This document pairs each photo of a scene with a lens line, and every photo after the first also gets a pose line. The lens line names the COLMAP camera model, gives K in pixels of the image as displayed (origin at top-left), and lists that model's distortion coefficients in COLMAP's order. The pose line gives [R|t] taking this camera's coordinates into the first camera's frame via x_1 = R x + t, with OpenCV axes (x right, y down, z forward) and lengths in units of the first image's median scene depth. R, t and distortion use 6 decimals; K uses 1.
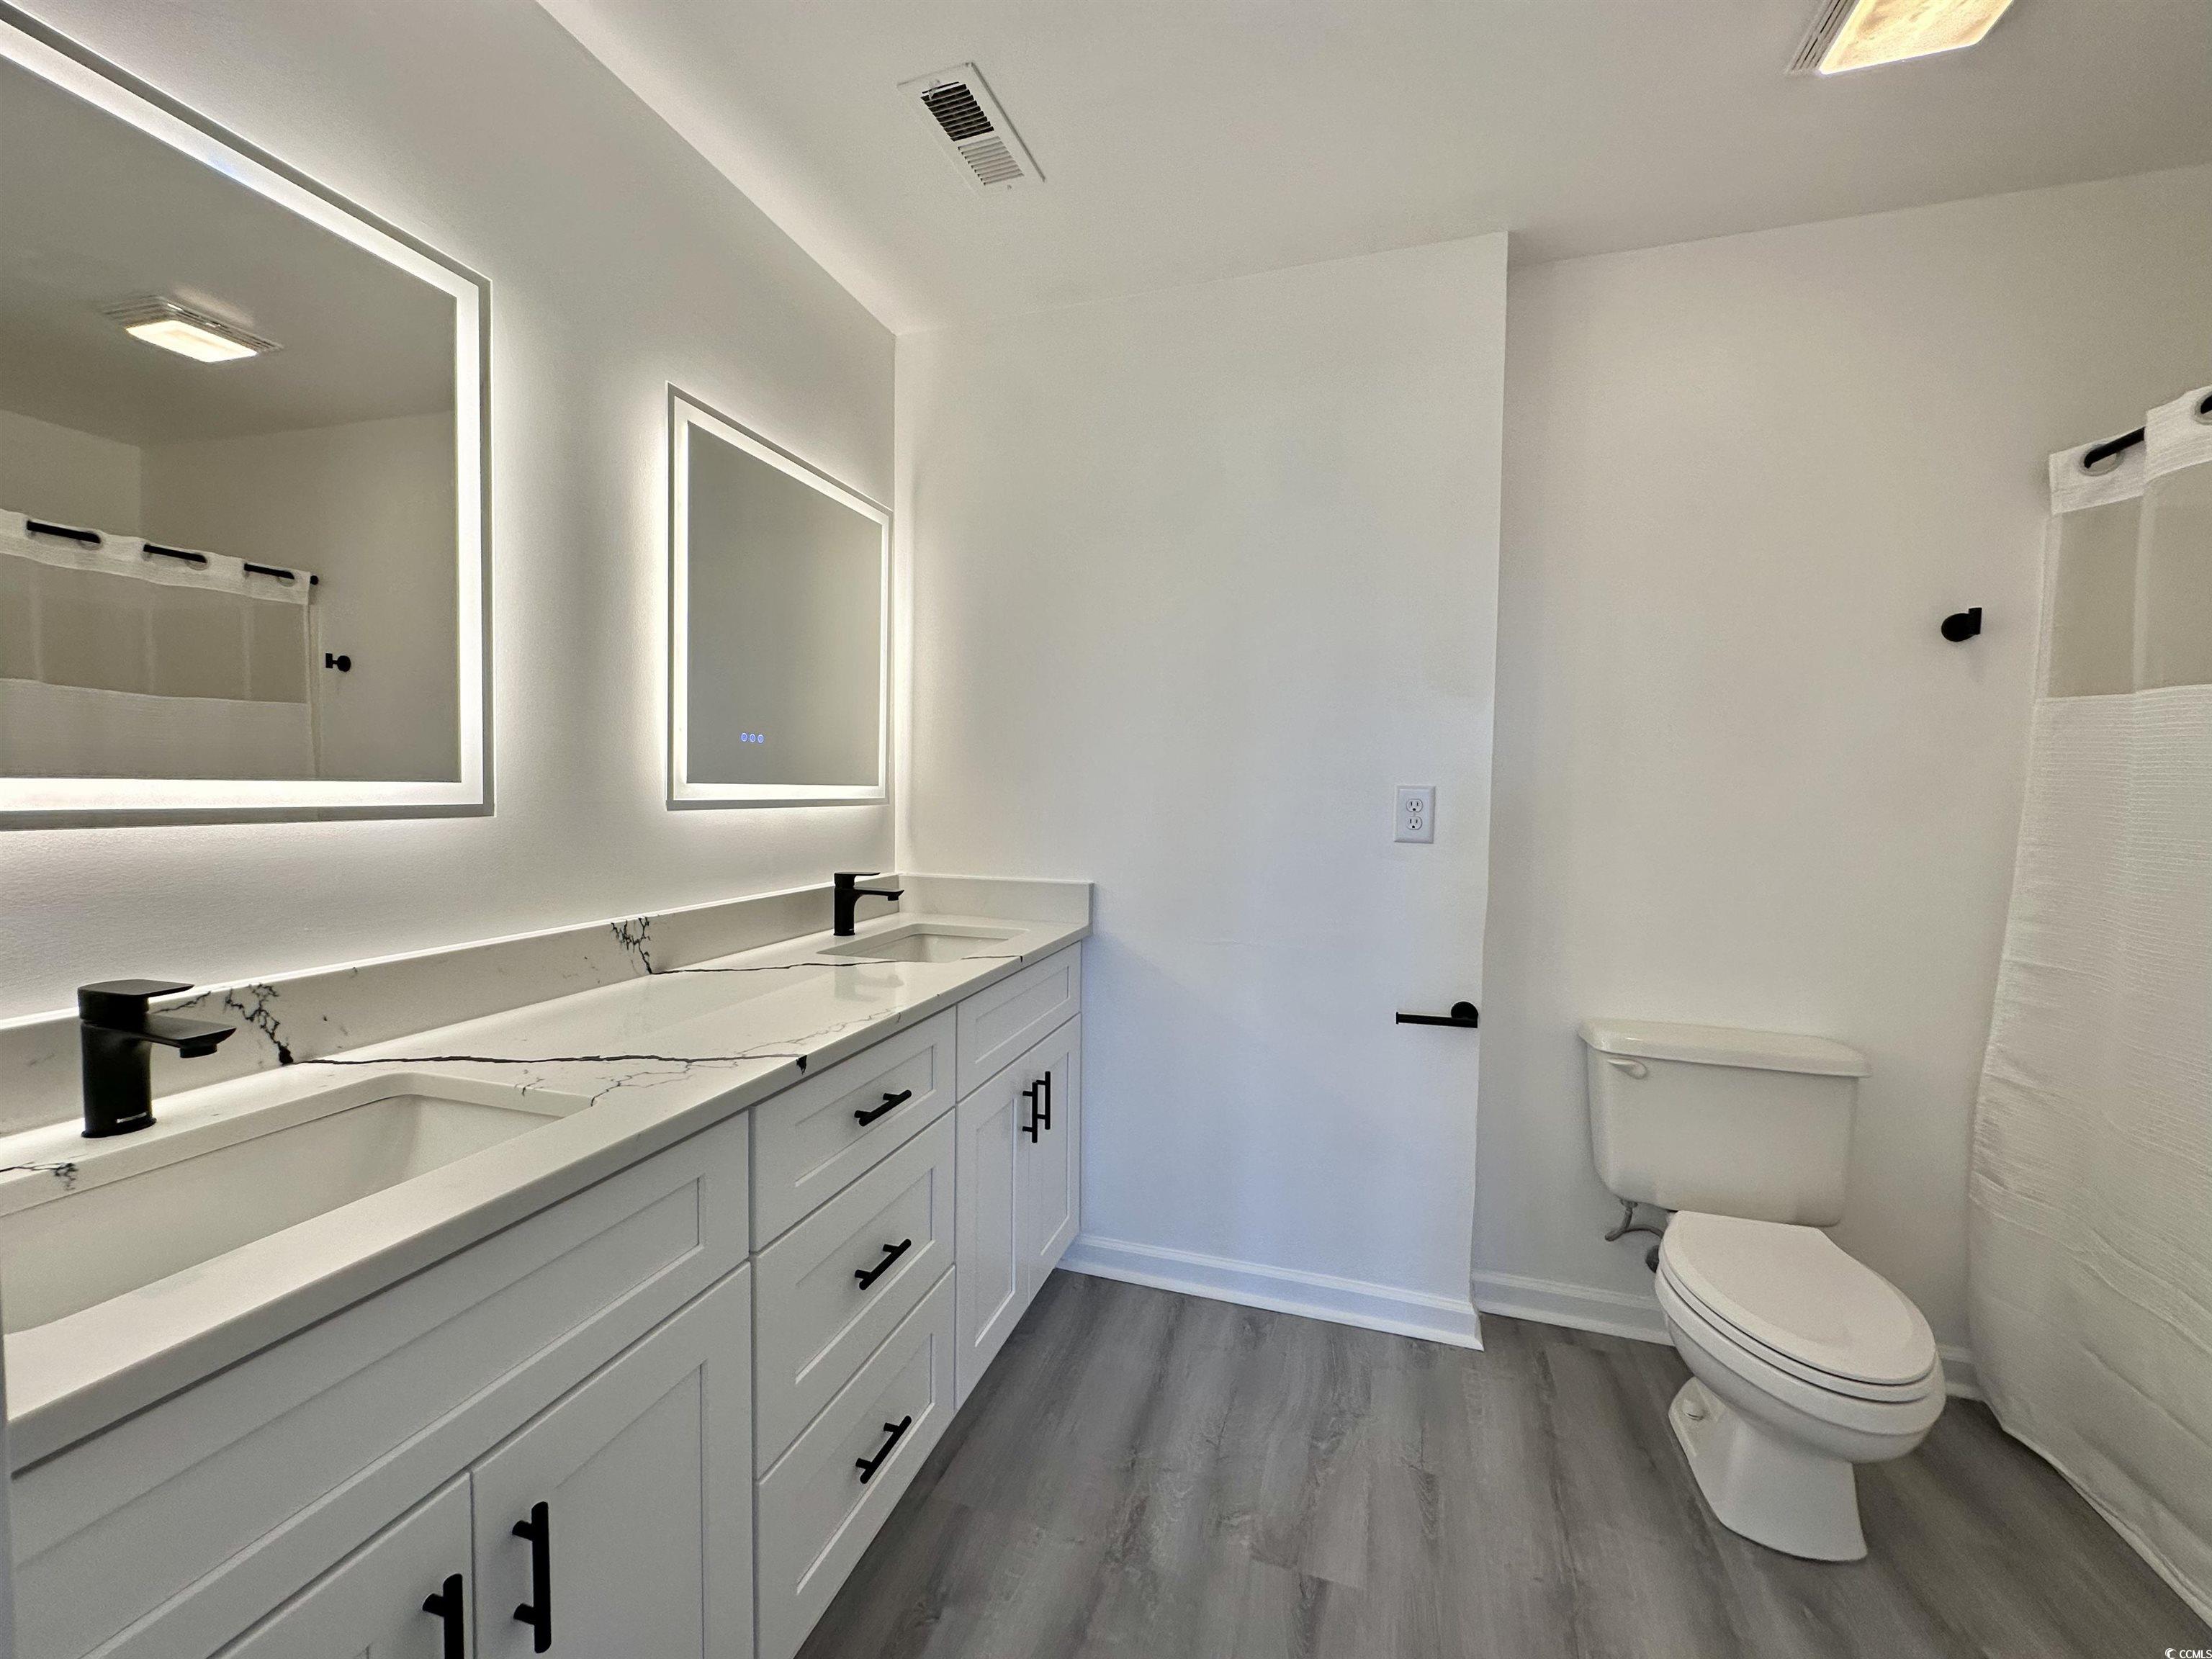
lens RADIAL K [[878.3, 0, 1106.0], [0, 878.3, 829.5], [0, 0, 1]] dist [-0.002741, 0.000017]
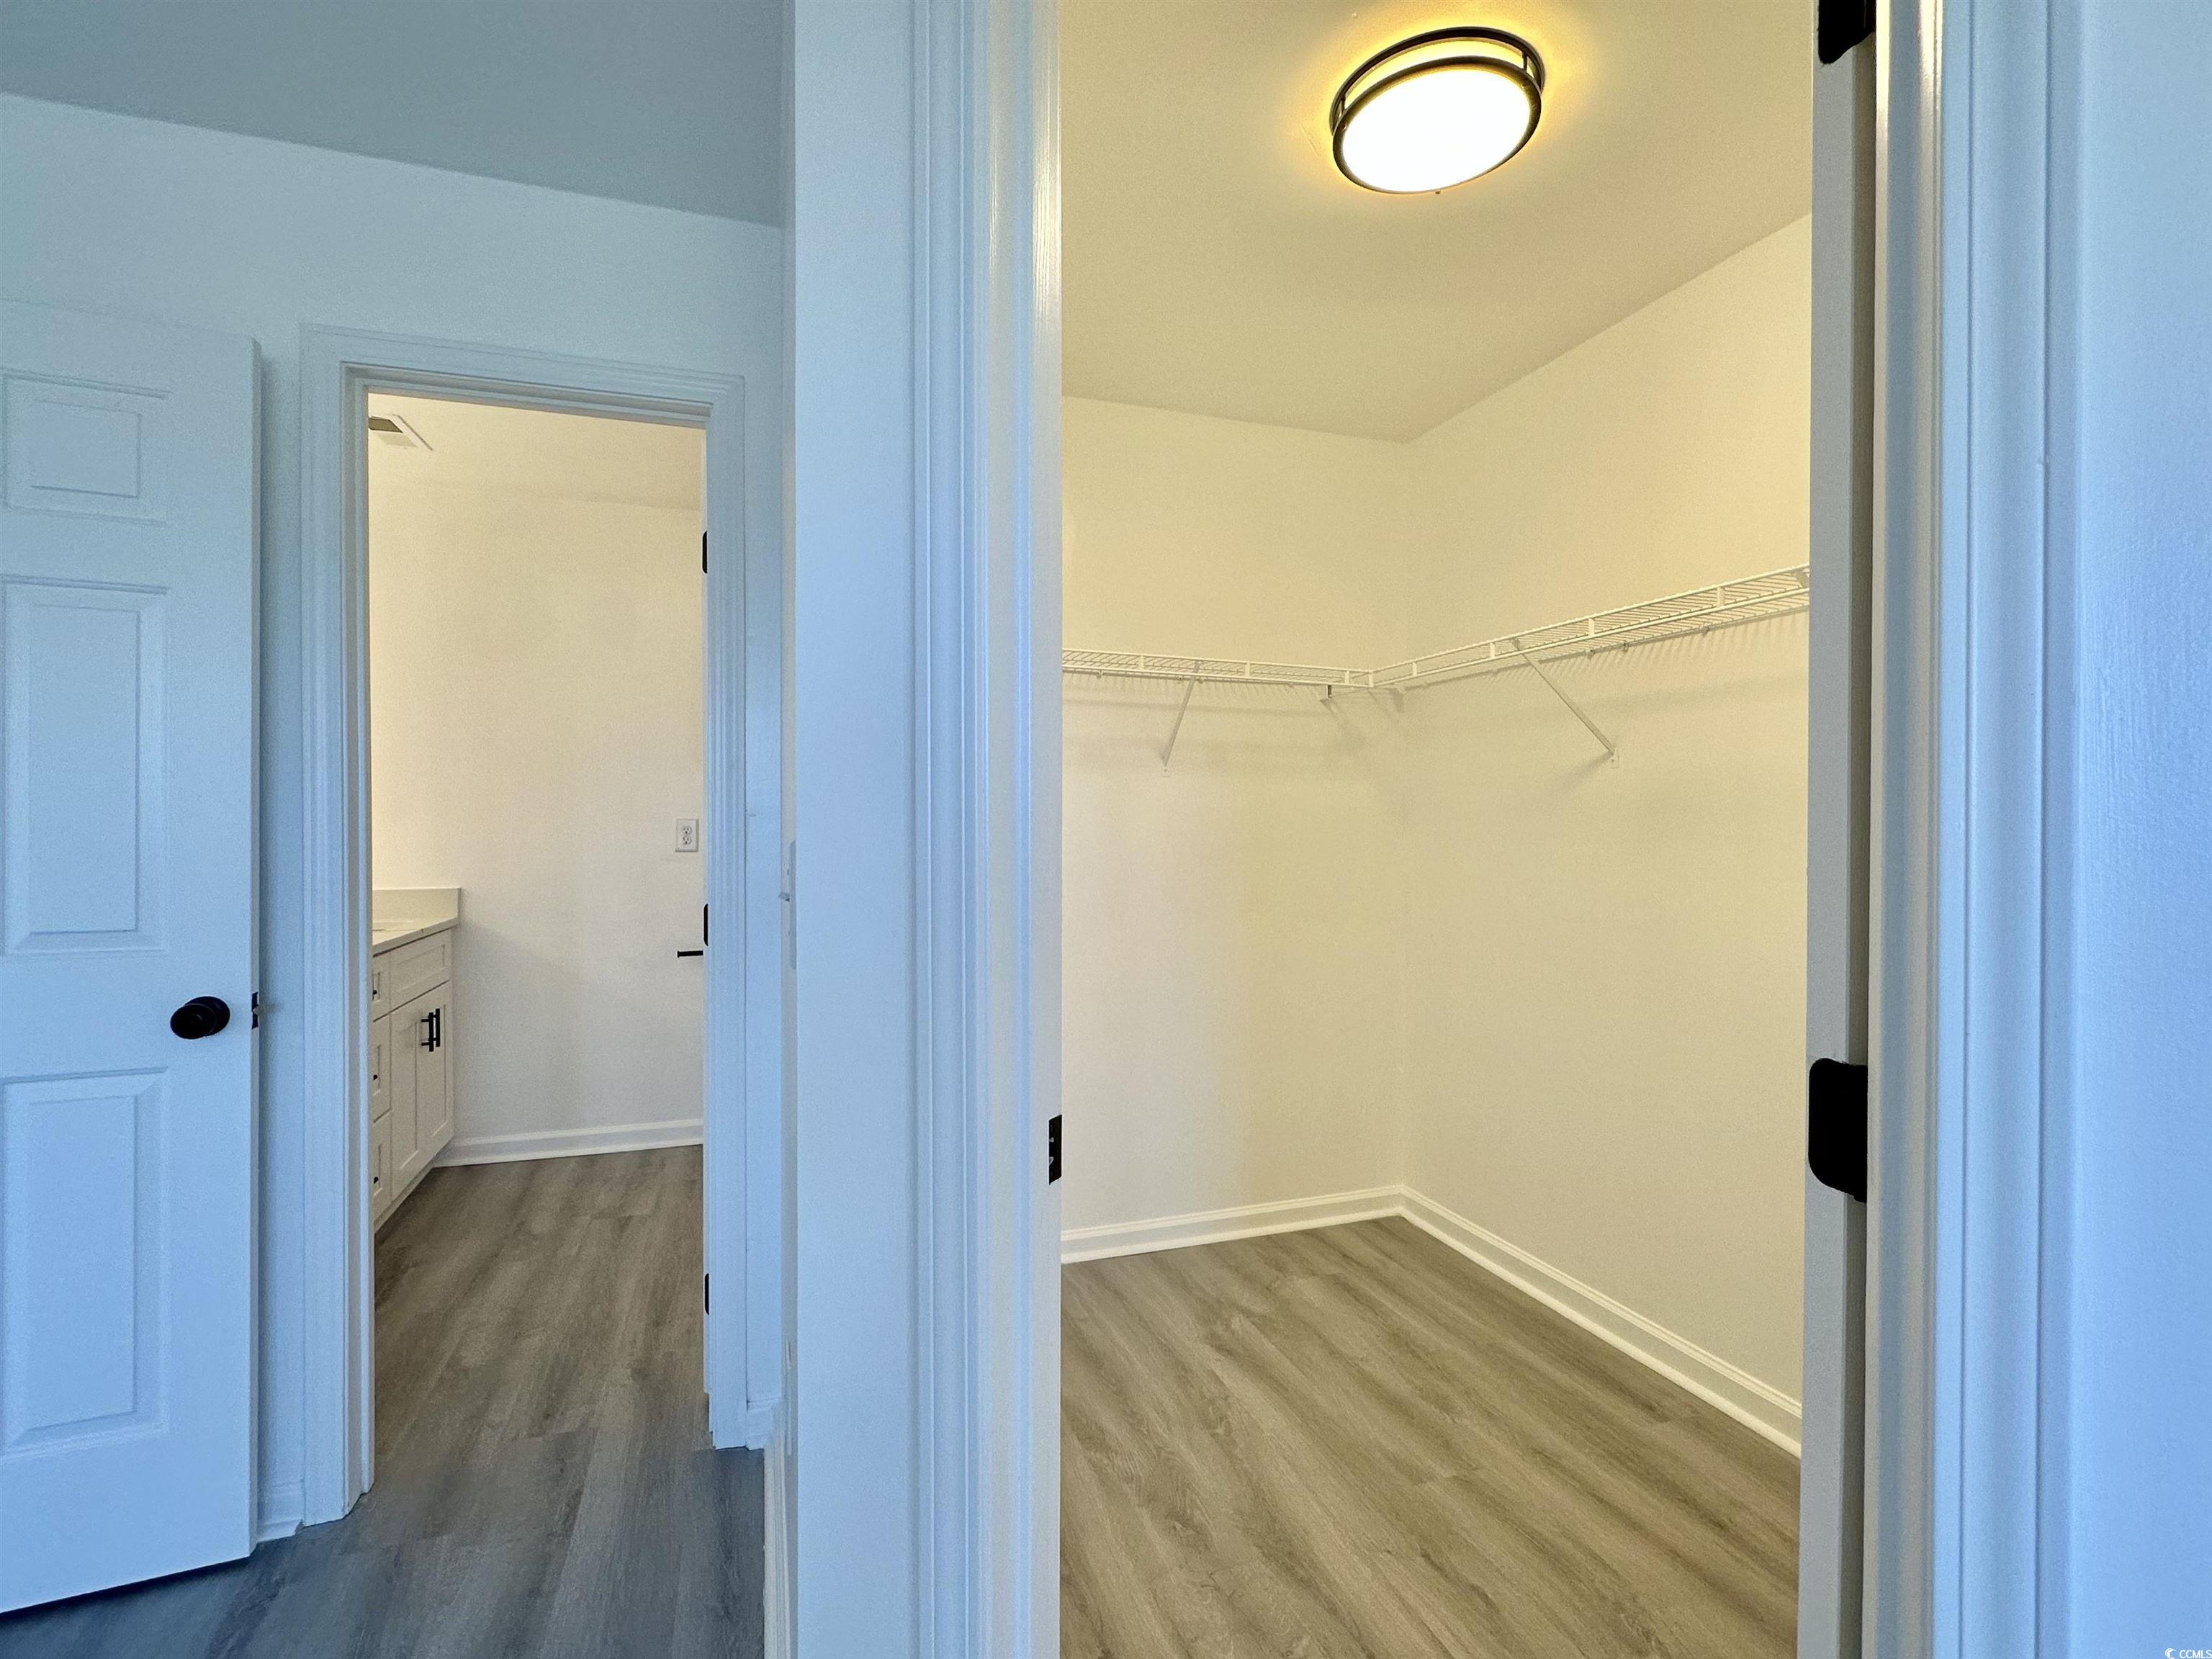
lens RADIAL K [[1024.5, 0, 1106.0], [0, 1024.5, 829.5], [0, 0, 1]] dist [0.000596, 0.000057]
pose [[0.803326, -0.003170, 0.595531, -0.199027], [0.021433, 0.999492, -0.023591, 0.036418], [-0.595153, 0.031715, 0.802986, -1.140992]]
